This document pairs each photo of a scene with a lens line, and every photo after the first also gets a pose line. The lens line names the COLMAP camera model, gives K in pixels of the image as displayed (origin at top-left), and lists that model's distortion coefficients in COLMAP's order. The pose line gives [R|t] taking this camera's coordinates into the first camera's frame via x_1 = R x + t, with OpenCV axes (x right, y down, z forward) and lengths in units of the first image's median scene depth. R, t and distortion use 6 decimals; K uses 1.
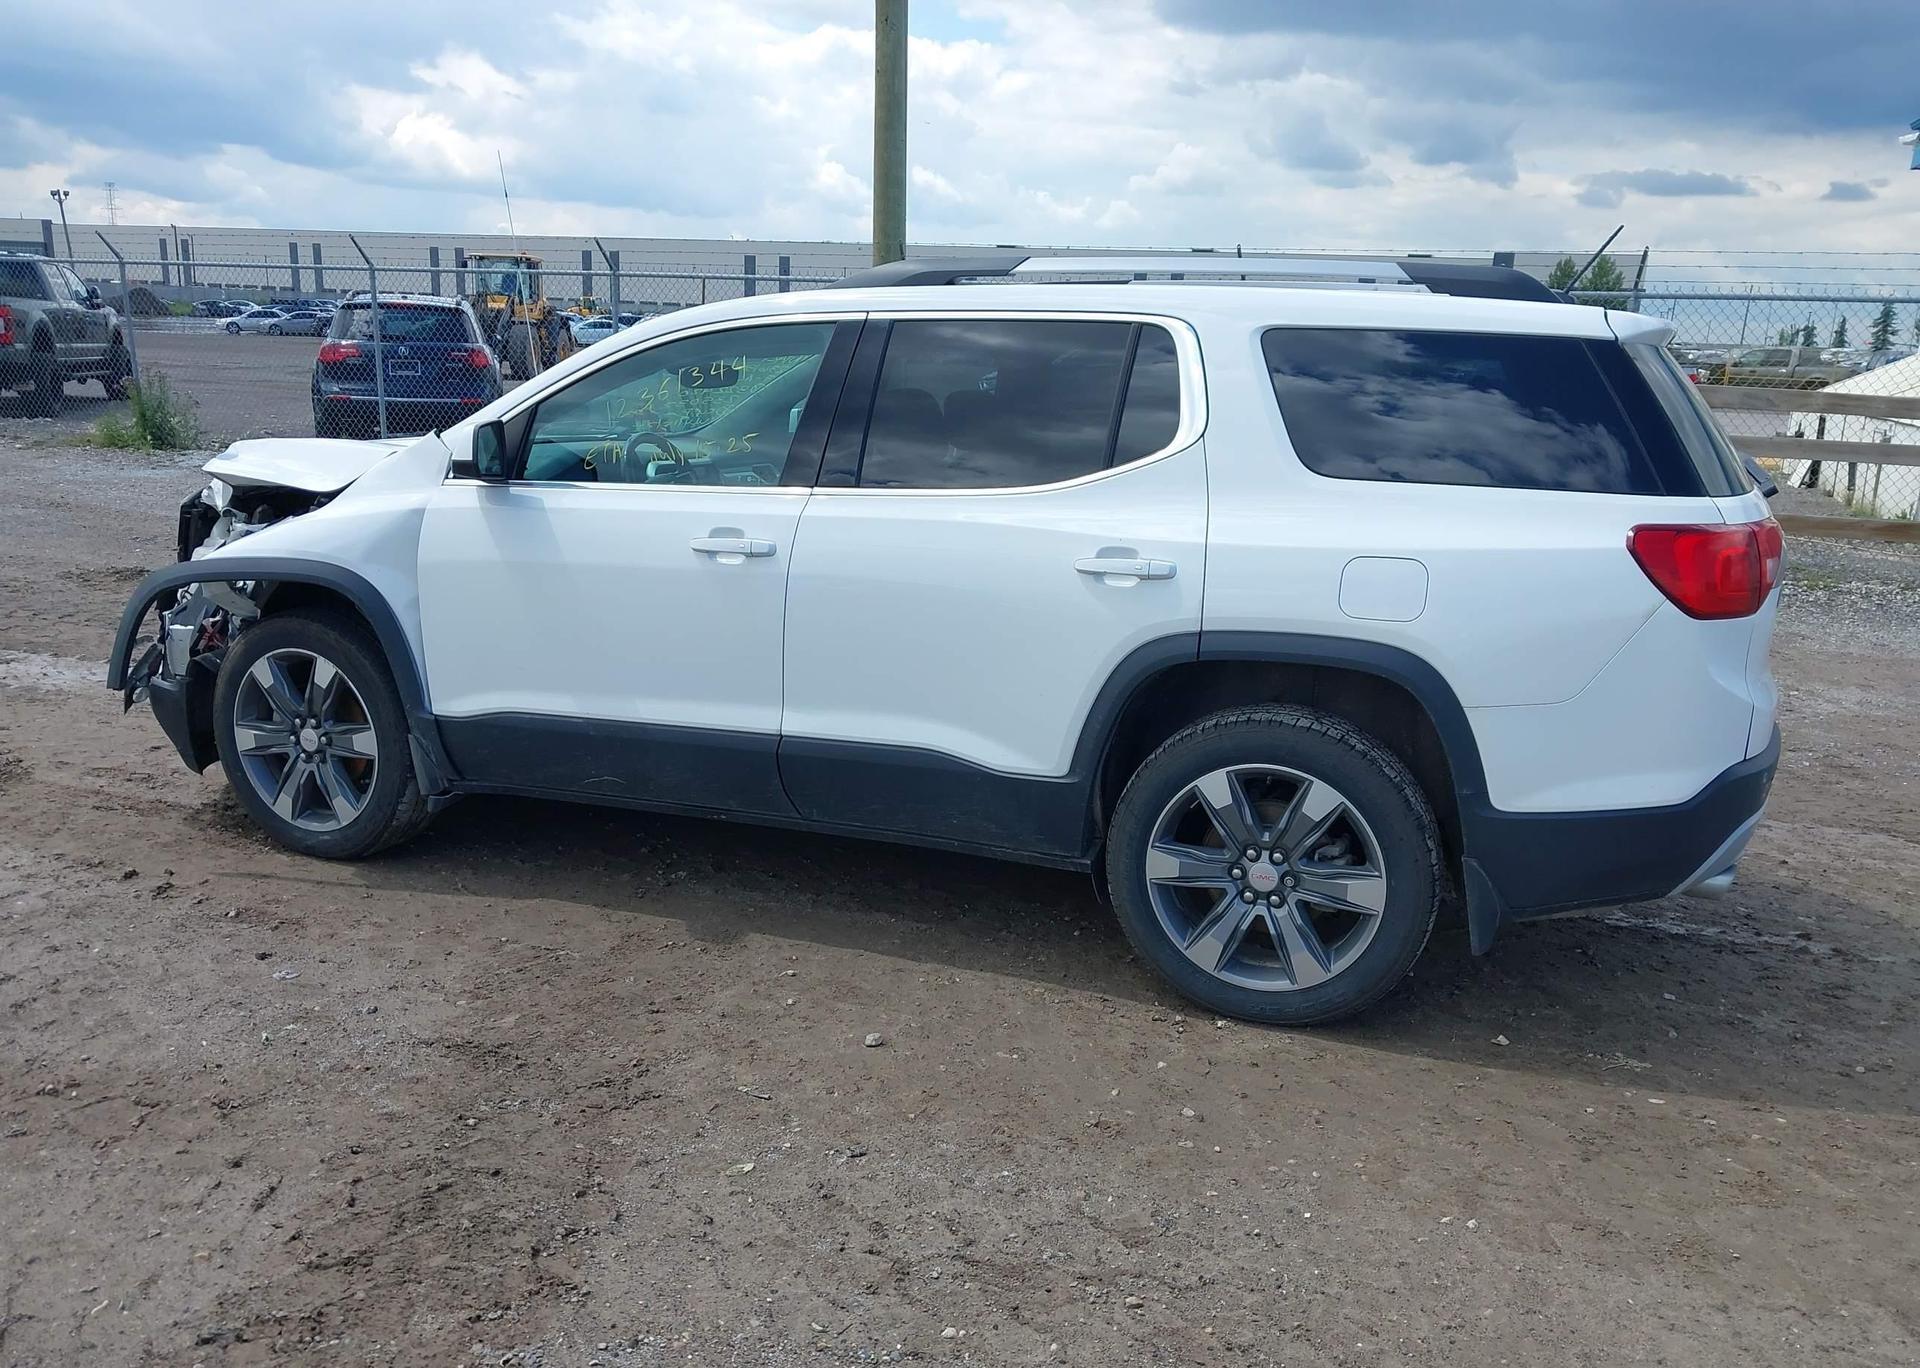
lens RADIAL K [[1515.3, 0, 950.2], [0, 1515.3, 762.3], [0, 0, 1]] dist [0.009836, 0.002691]
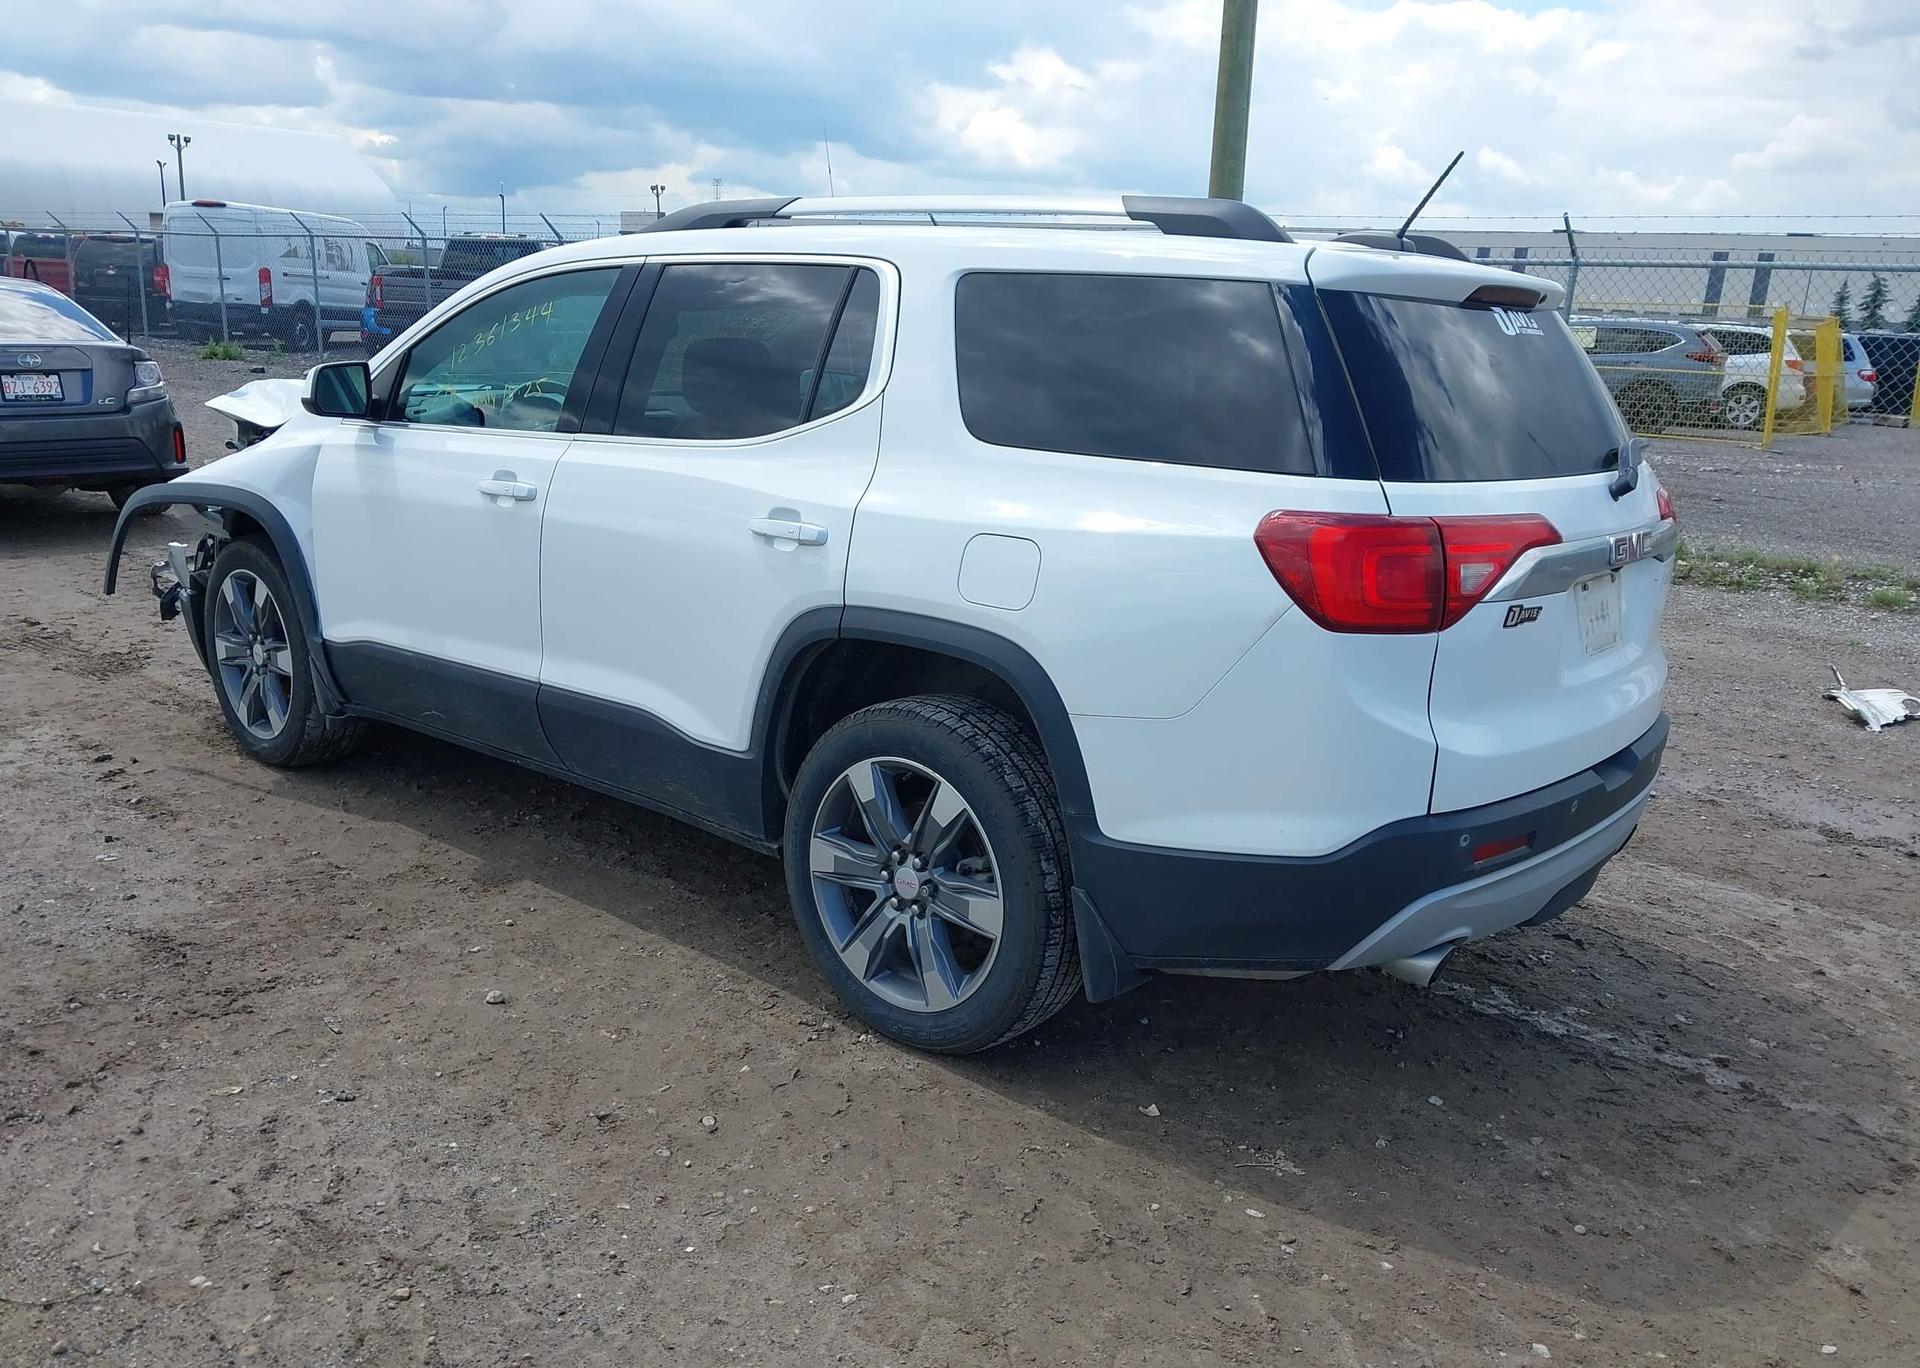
lens RADIAL K [[1502.4, 0, 956.3], [0, 1502.4, 774.6], [0, 0, 1]] dist [0.038335, -0.034087]
pose [[0.944222, 0.109475, -0.310579, 0.488412], [-0.104651, 0.993987, 0.032209, -0.019984], [0.312237, 0.002090, 0.950002, 0.151596]]
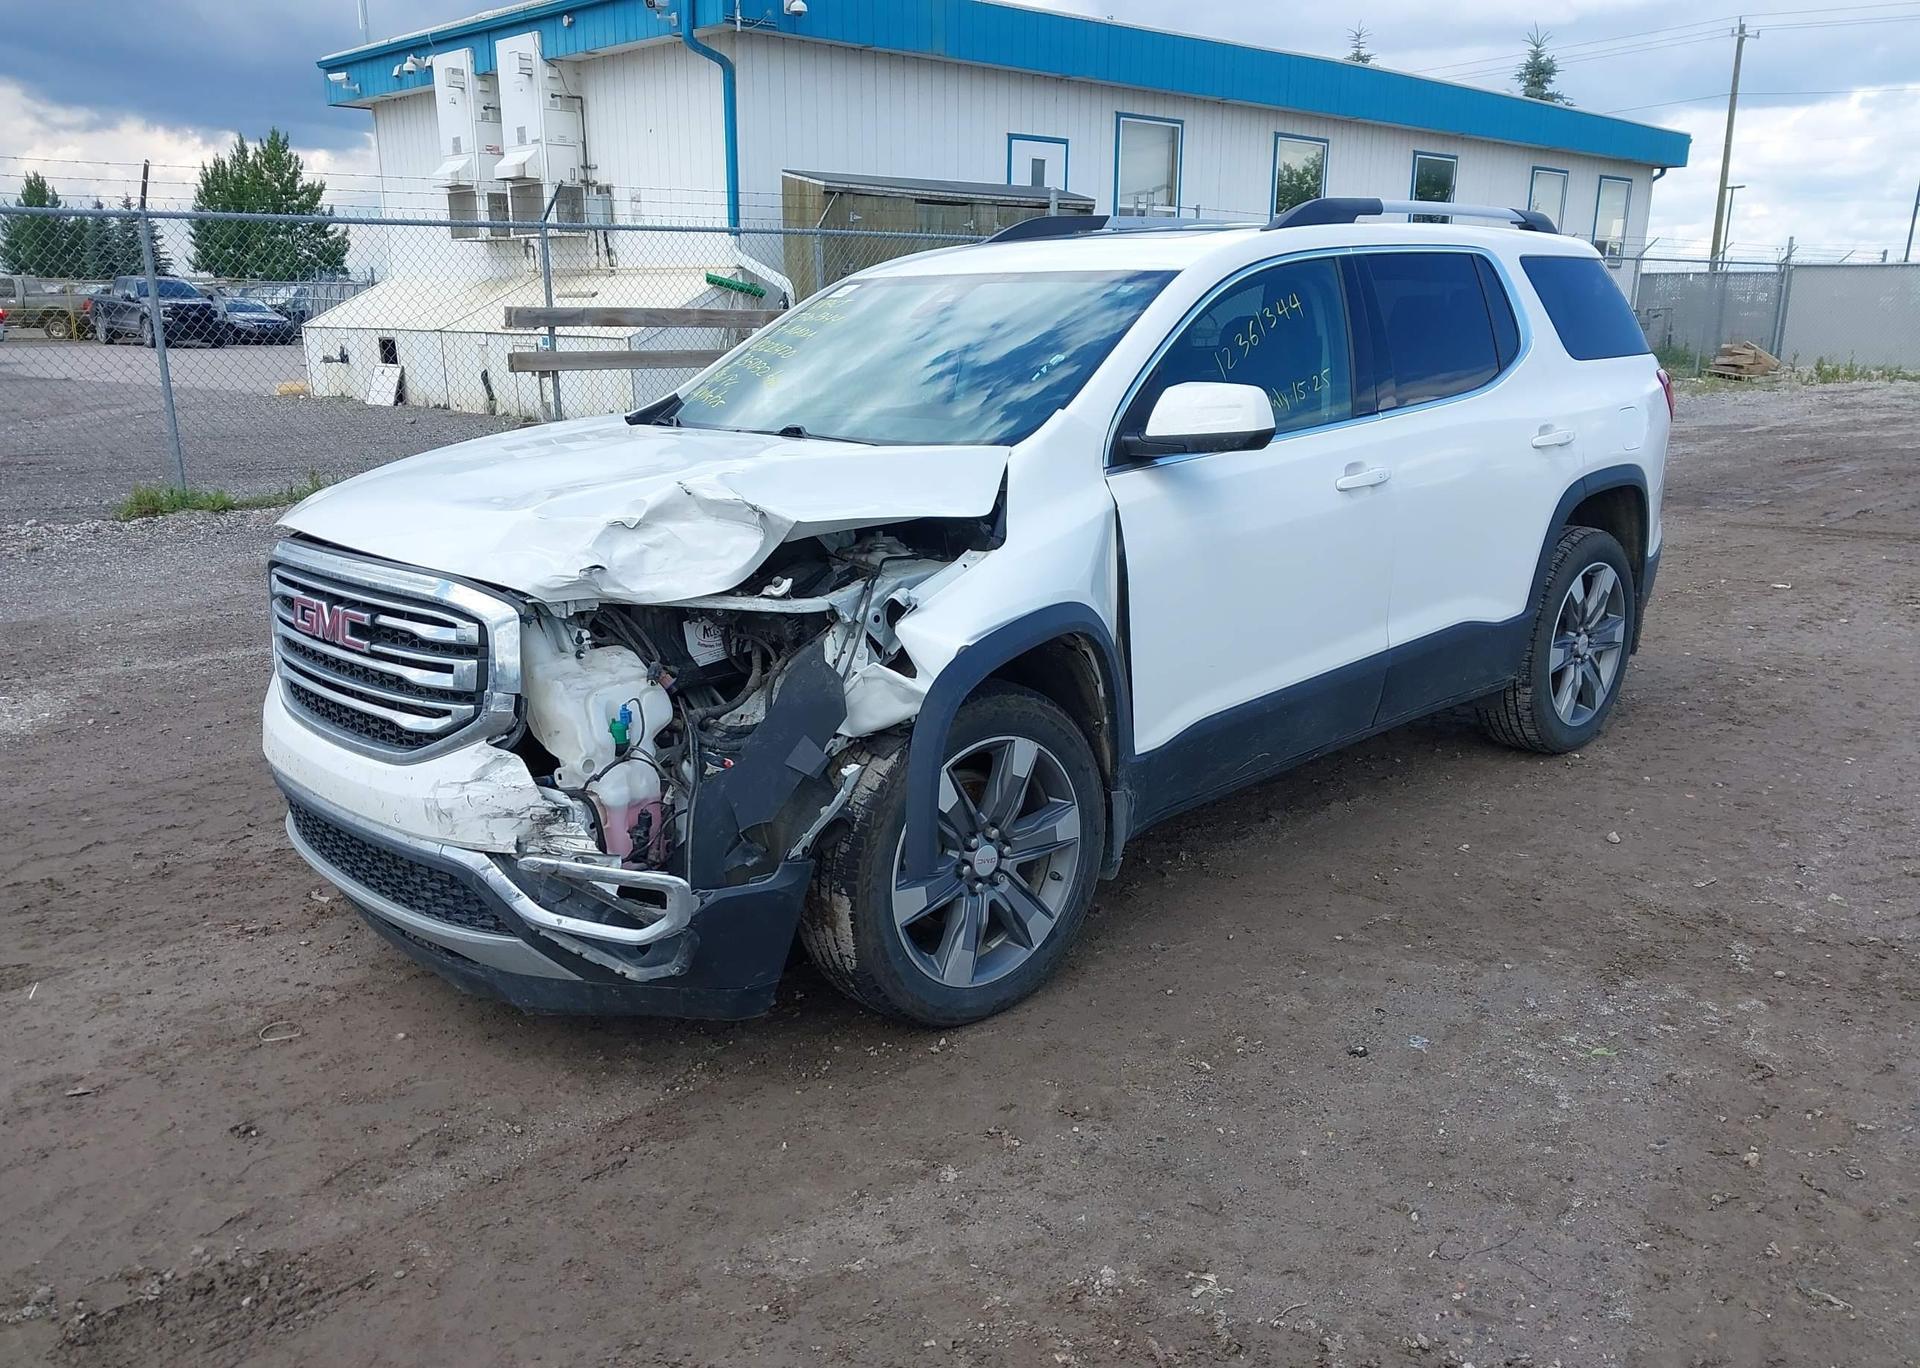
lens RADIAL K [[1515.3, 0, 950.2], [0, 1515.3, 762.3], [0, 0, 1]] dist [0.009836, 0.002691]
pose [[0.430468, -0.301219, 0.850861, -1.256183], [0.262788, 0.943659, 0.201121, -0.254233], [-0.863504, 0.137020, 0.485372, 0.805712]]
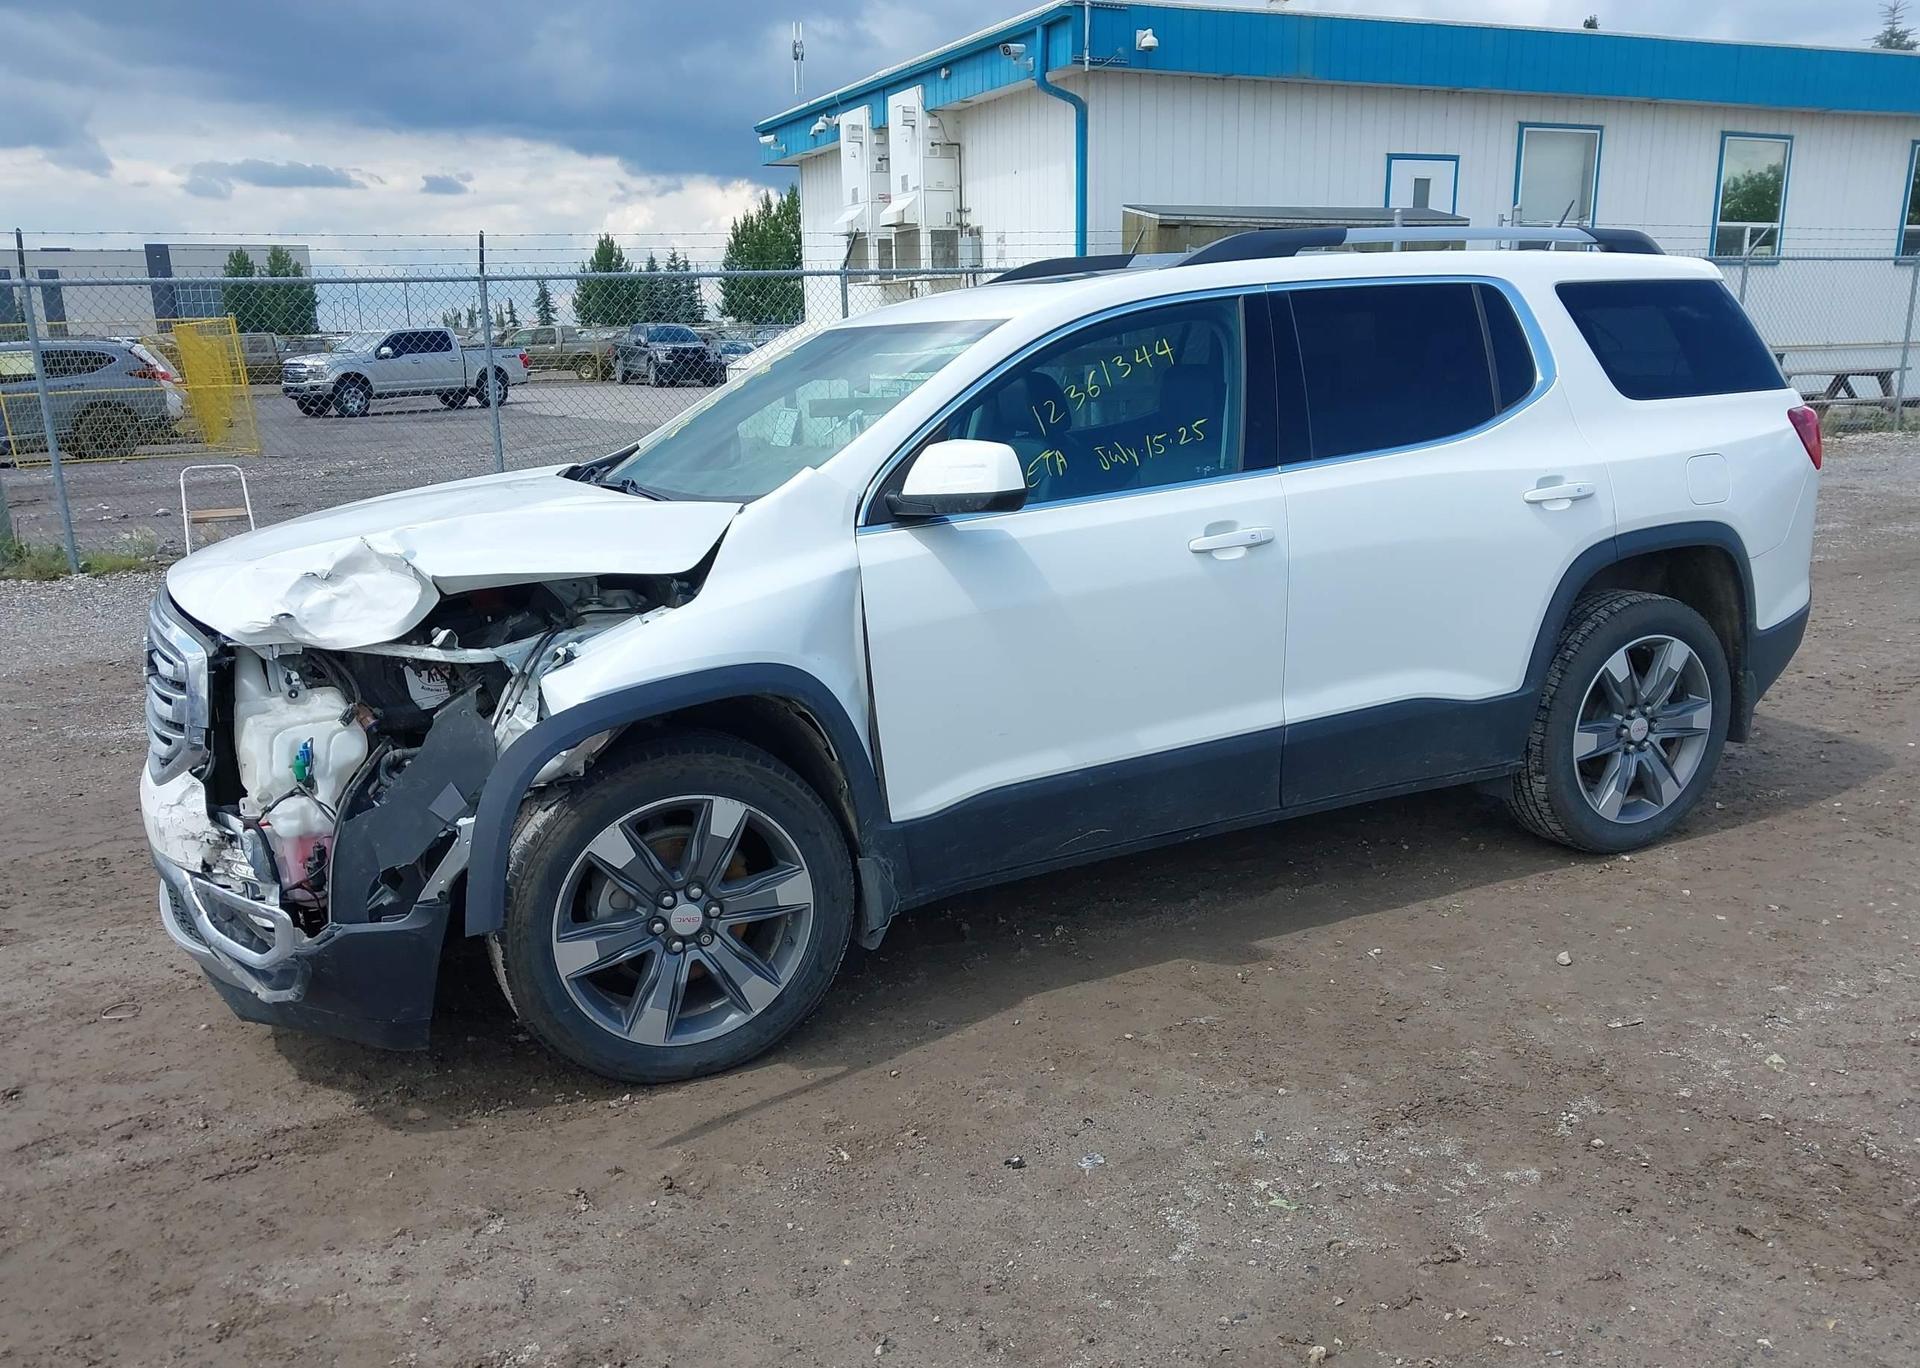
lens RADIAL K [[1515.3, 0, 950.2], [0, 1515.3, 762.3], [0, 0, 1]] dist [0.009836, 0.002691]
pose [[0.687018, -0.250940, 0.681935, -0.986936], [0.247198, 0.963215, 0.105406, -0.159998], [-0.683300, 0.096157, 0.723778, 0.476870]]
